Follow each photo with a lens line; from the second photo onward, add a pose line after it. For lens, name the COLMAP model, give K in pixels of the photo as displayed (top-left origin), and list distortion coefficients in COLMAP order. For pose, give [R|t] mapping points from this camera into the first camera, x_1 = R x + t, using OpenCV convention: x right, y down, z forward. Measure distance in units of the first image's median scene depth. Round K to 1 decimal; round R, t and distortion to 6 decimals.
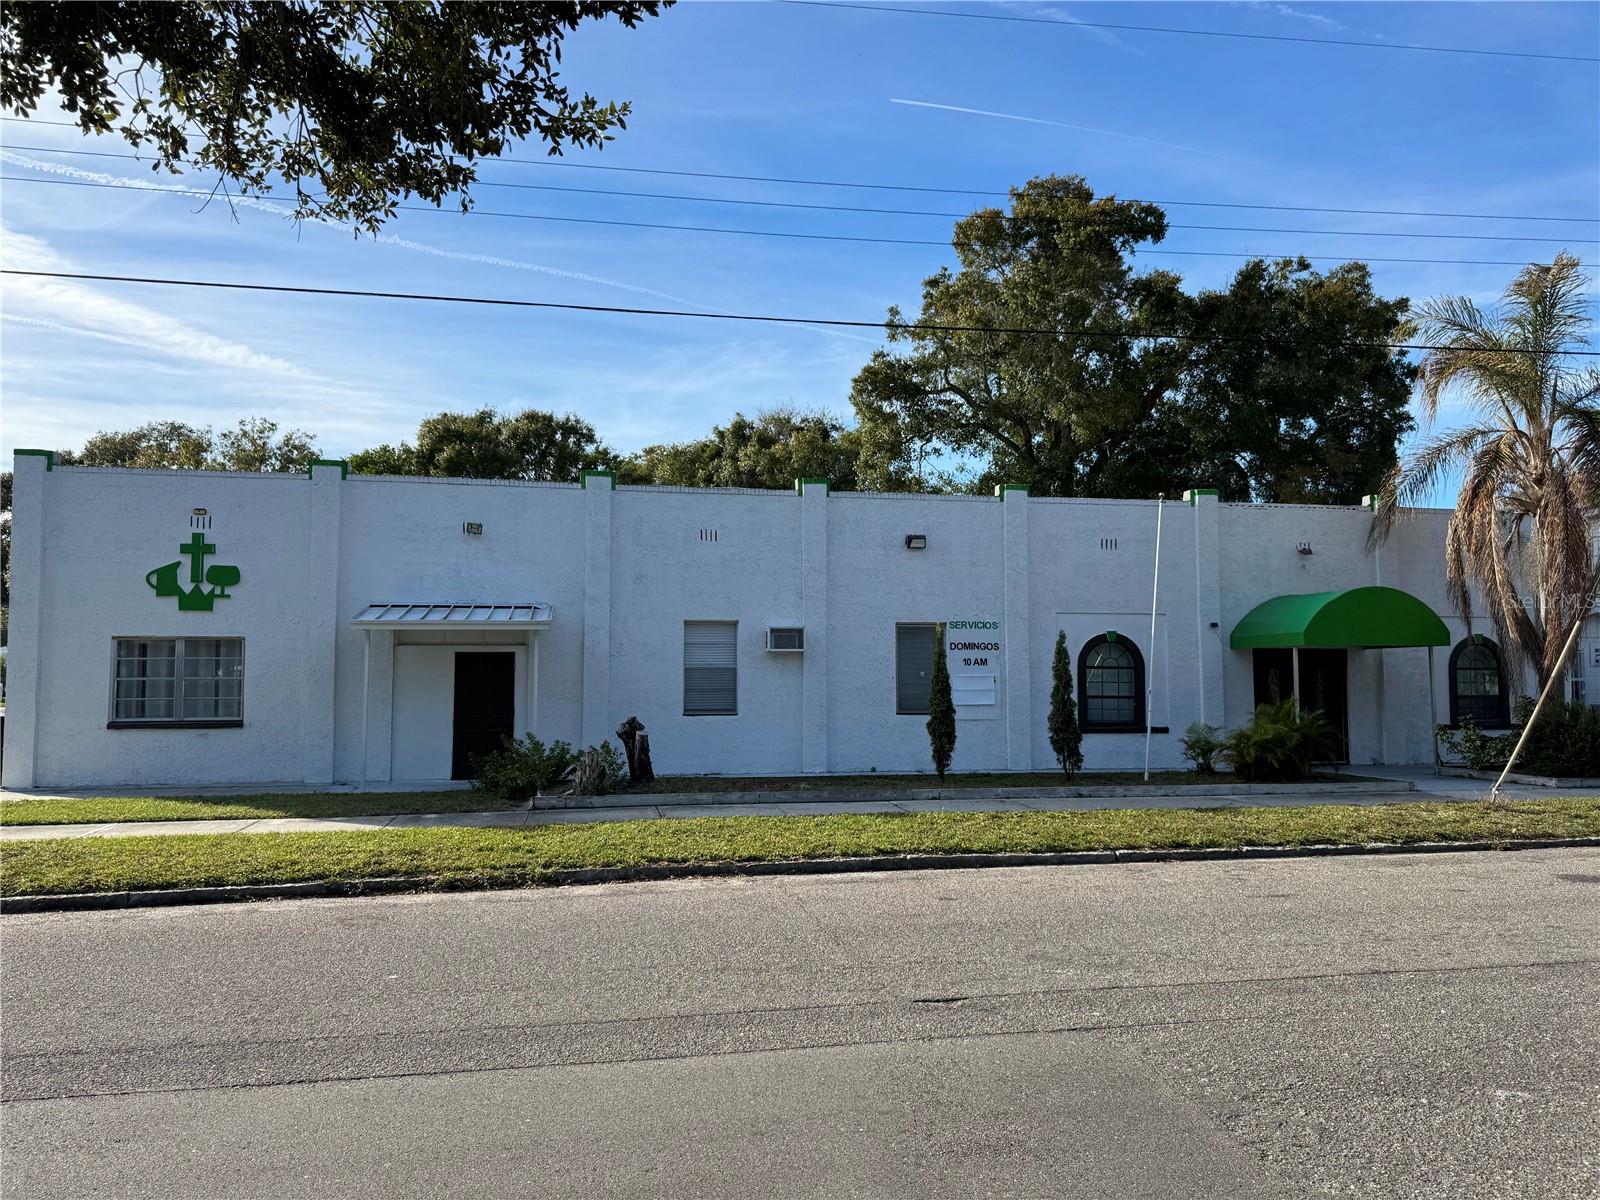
lens RADIAL K [[1116.1, 0, 808.5], [0, 1116.1, 601.0], [0, 0, 1]] dist [0.056167, -0.076741]
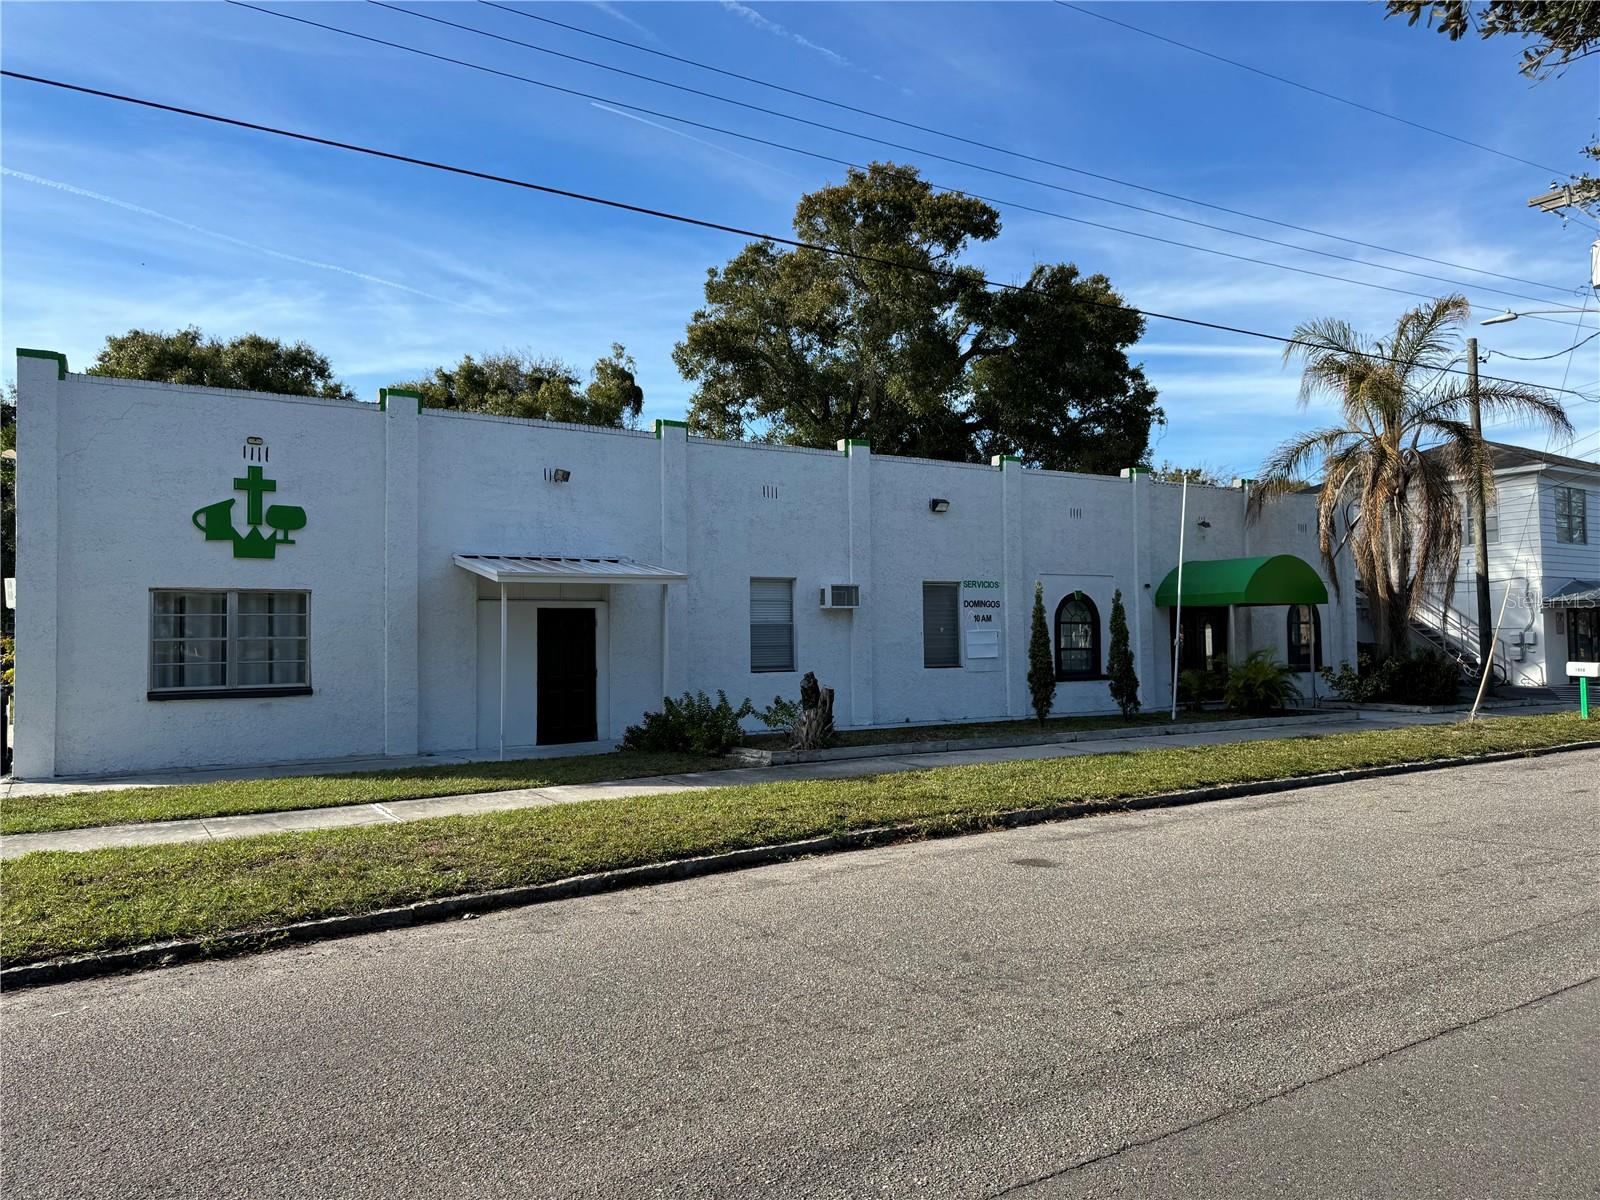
lens RADIAL K [[1116.1, 0, 813.4], [0, 1116.1, 587.6], [0, 0, 1]] dist [0.056167, -0.076741]
pose [[0.929815, 0.007624, 0.367948, -0.462067], [-0.015387, 0.999717, 0.018169, 0.008723], [-0.367705, -0.022556, 0.929669, 0.061487]]
